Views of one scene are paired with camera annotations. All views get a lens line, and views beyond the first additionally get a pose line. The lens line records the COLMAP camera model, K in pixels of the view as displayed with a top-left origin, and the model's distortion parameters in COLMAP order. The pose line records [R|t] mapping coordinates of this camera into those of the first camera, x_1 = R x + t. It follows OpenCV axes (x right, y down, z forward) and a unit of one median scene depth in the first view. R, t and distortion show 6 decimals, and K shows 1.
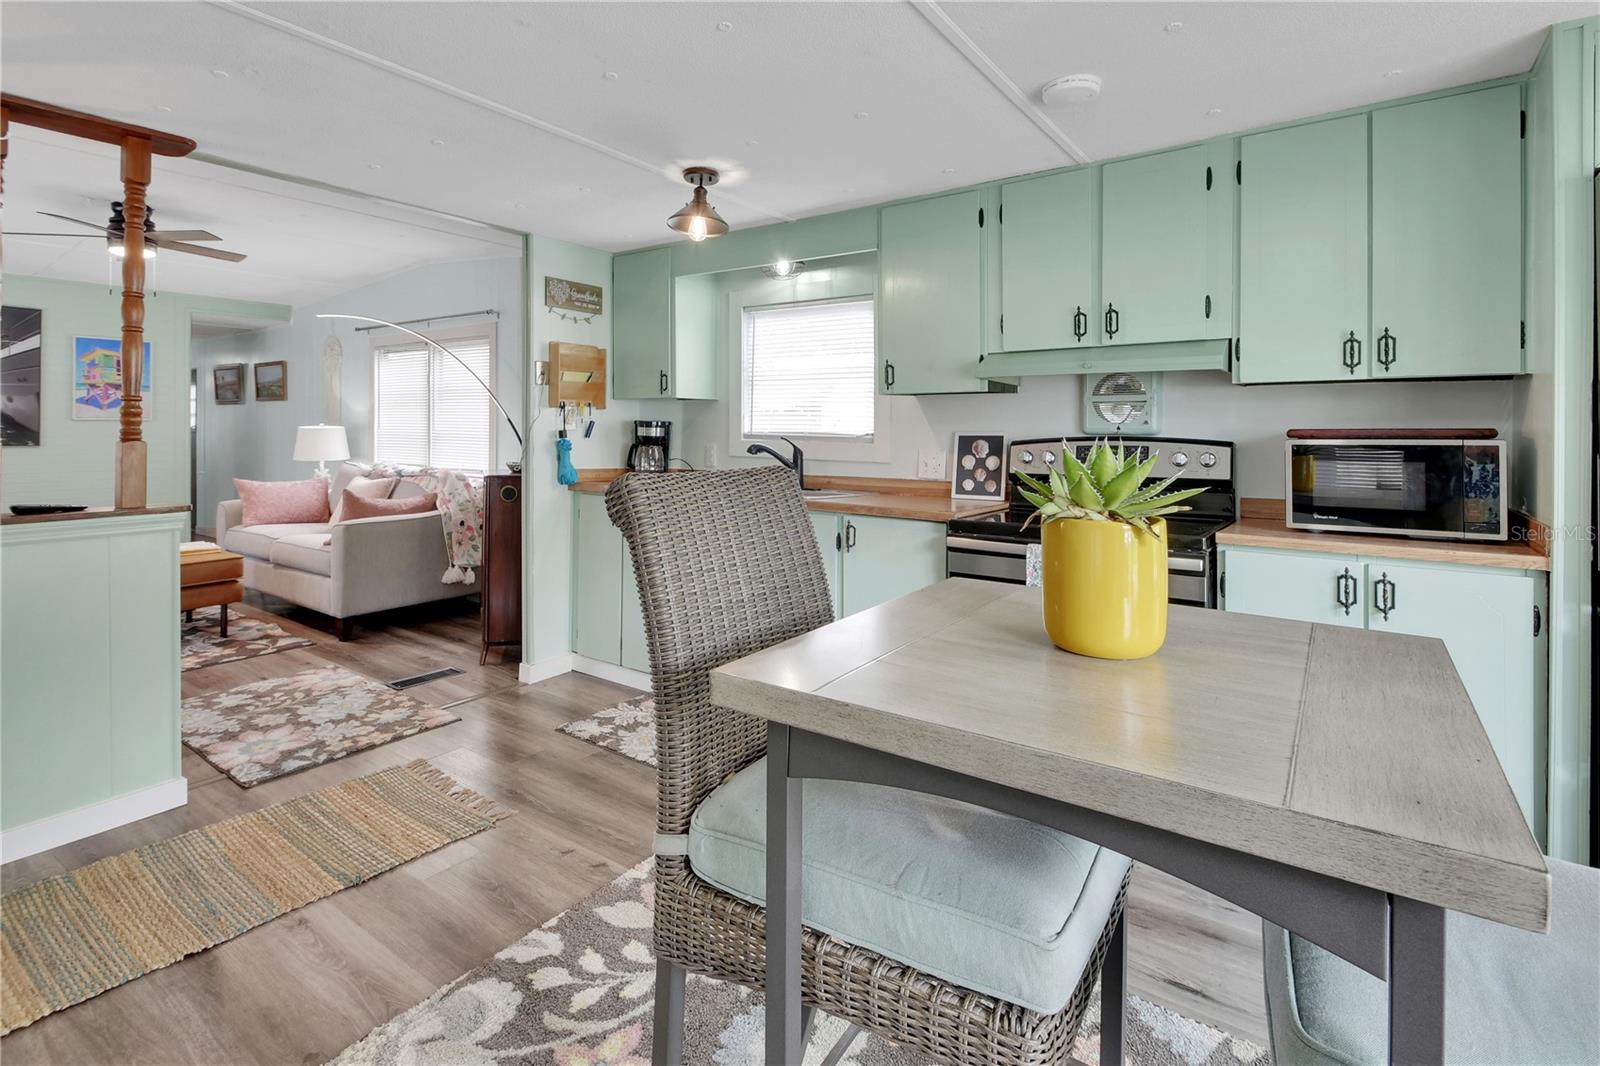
lens RADIAL K [[772.0, 0, 777.8], [0, 772.0, 428.3], [0, 0, 1]] dist [0.012567, -0.000863]
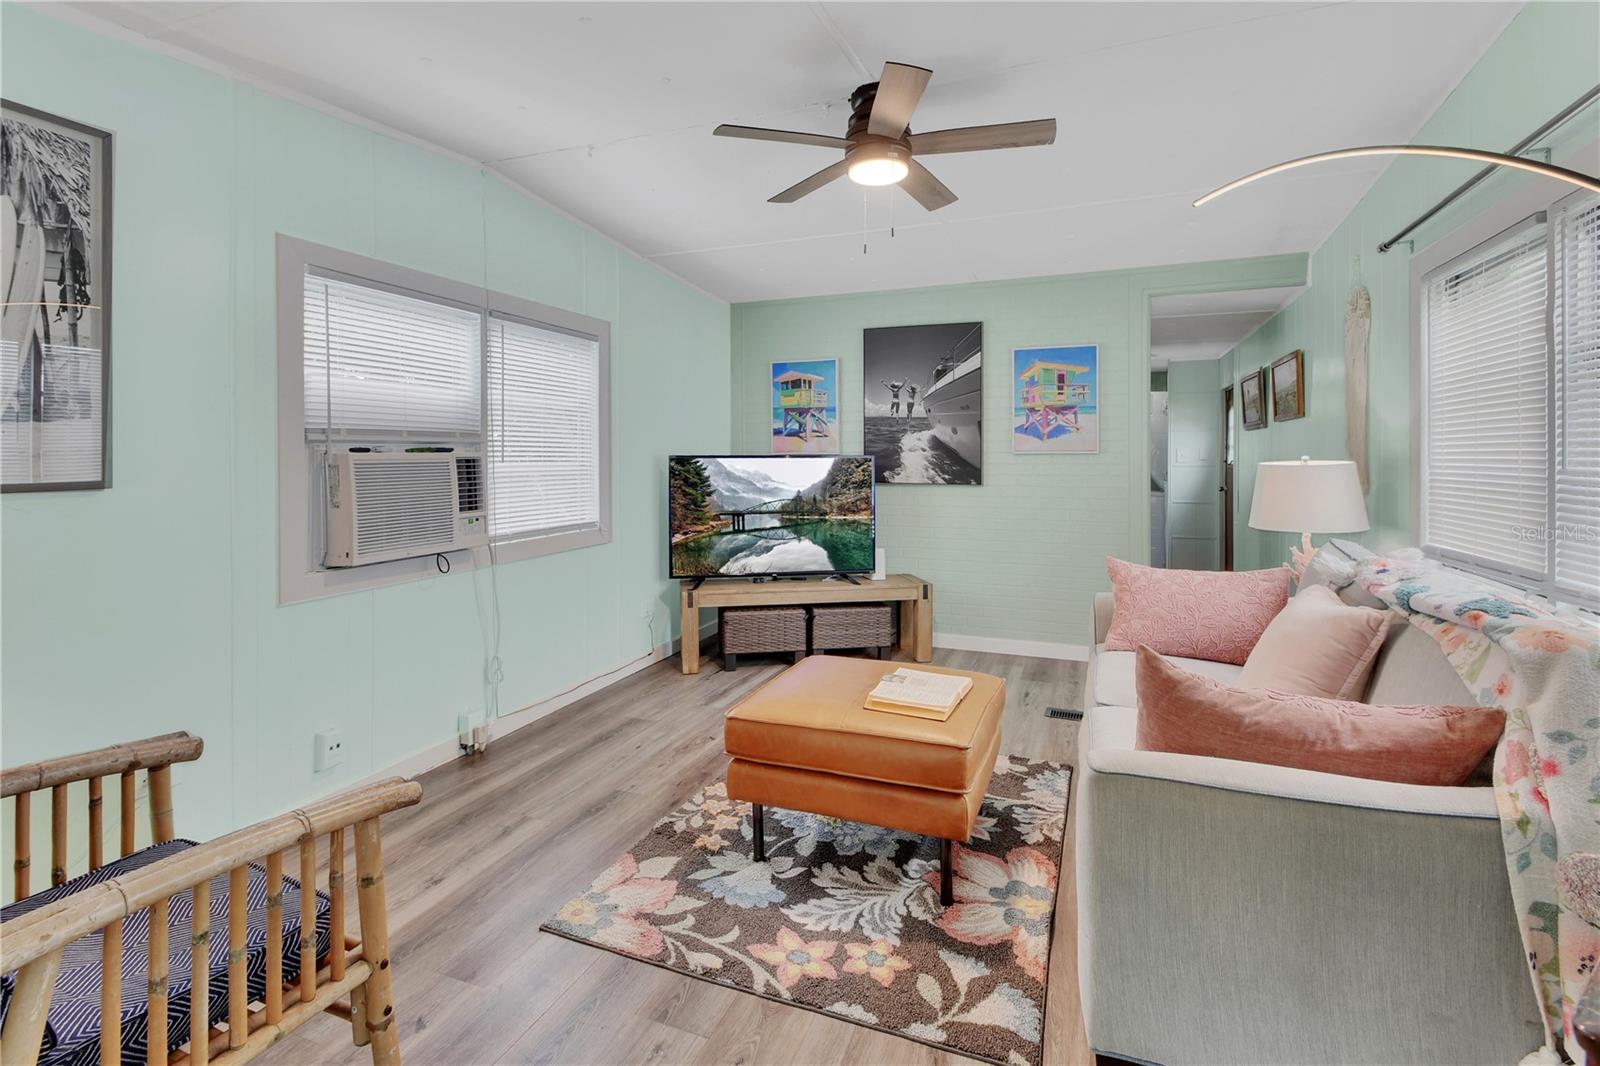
lens RADIAL K [[767.7, 0, 789.5], [0, 767.7, 461.6], [0, 0, 1]] dist [0.019798, -0.000369]
pose [[0.256072, -0.001289, -0.966657, -0.378399], [-0.001306, 0.999998, -0.001679, -0.002890], [0.966657, 0.001693, 0.256069, 1.078540]]
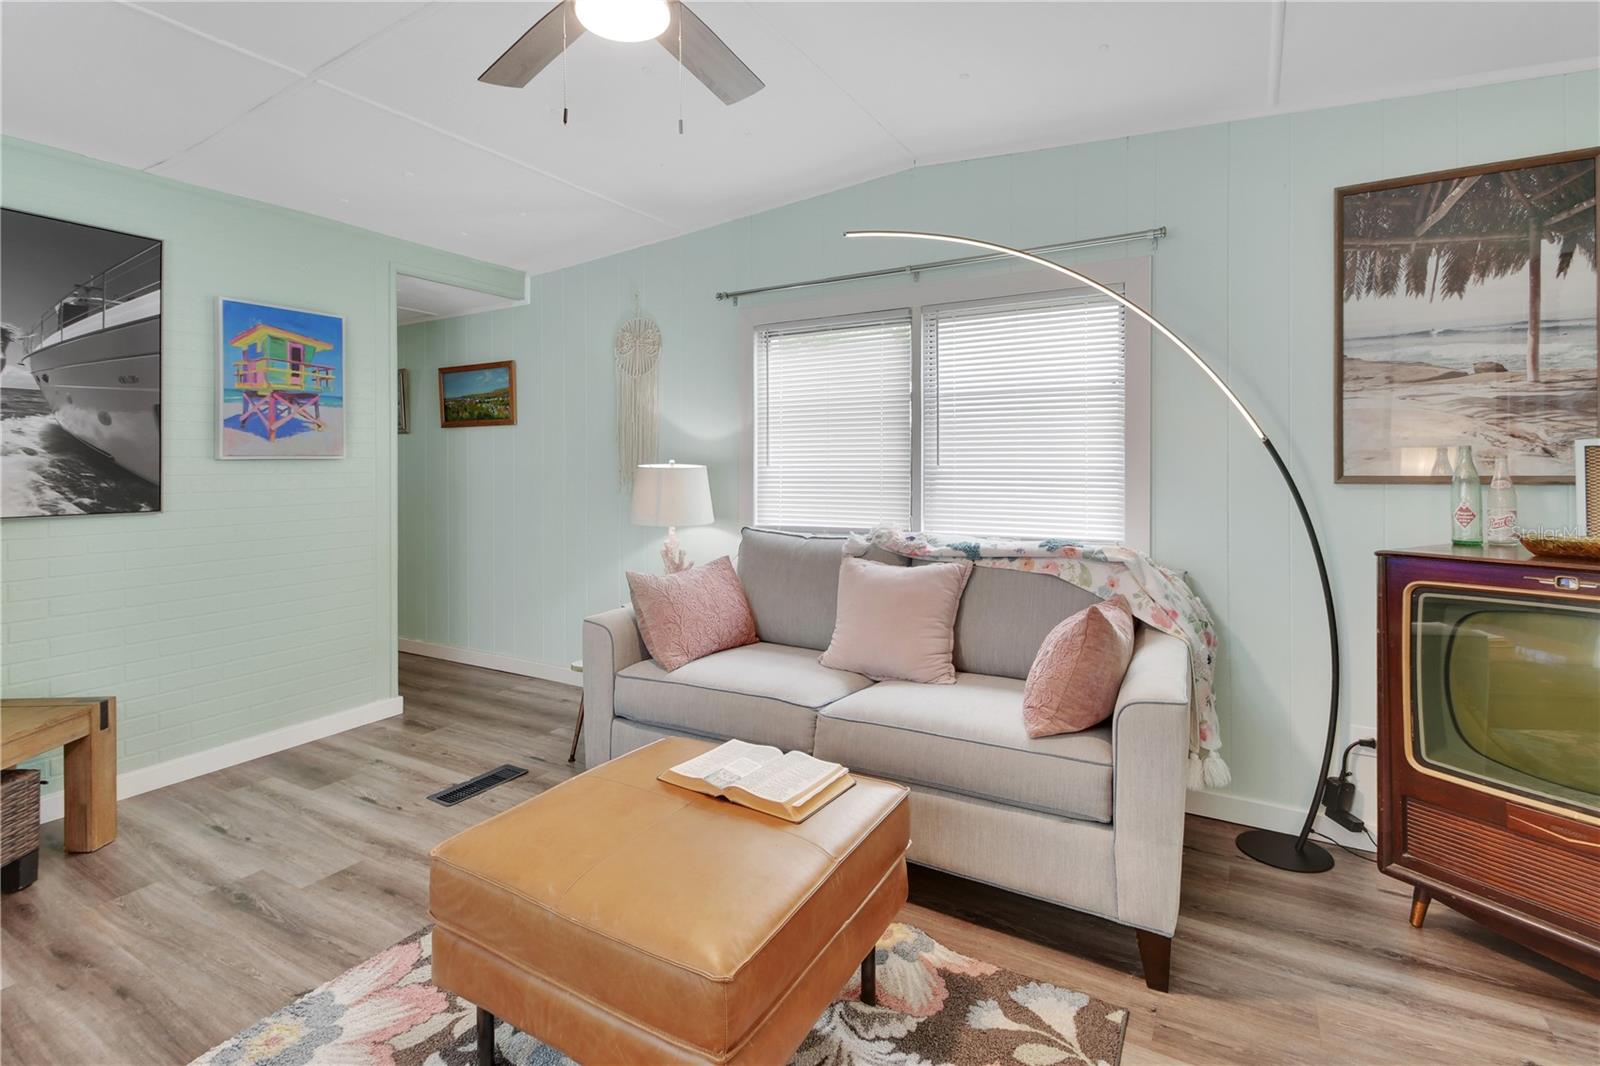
lens RADIAL K [[754.1, 0, 800.0], [0, 754.1, 462.6], [0, 0, 1]] dist [0.011878, -0.000605]
pose [[0.993822, -0.016574, 0.109745, -1.078614], [0.016880, 0.999856, -0.001865, -0.003014], [-0.109699, 0.003706, 0.993958, 0.856783]]
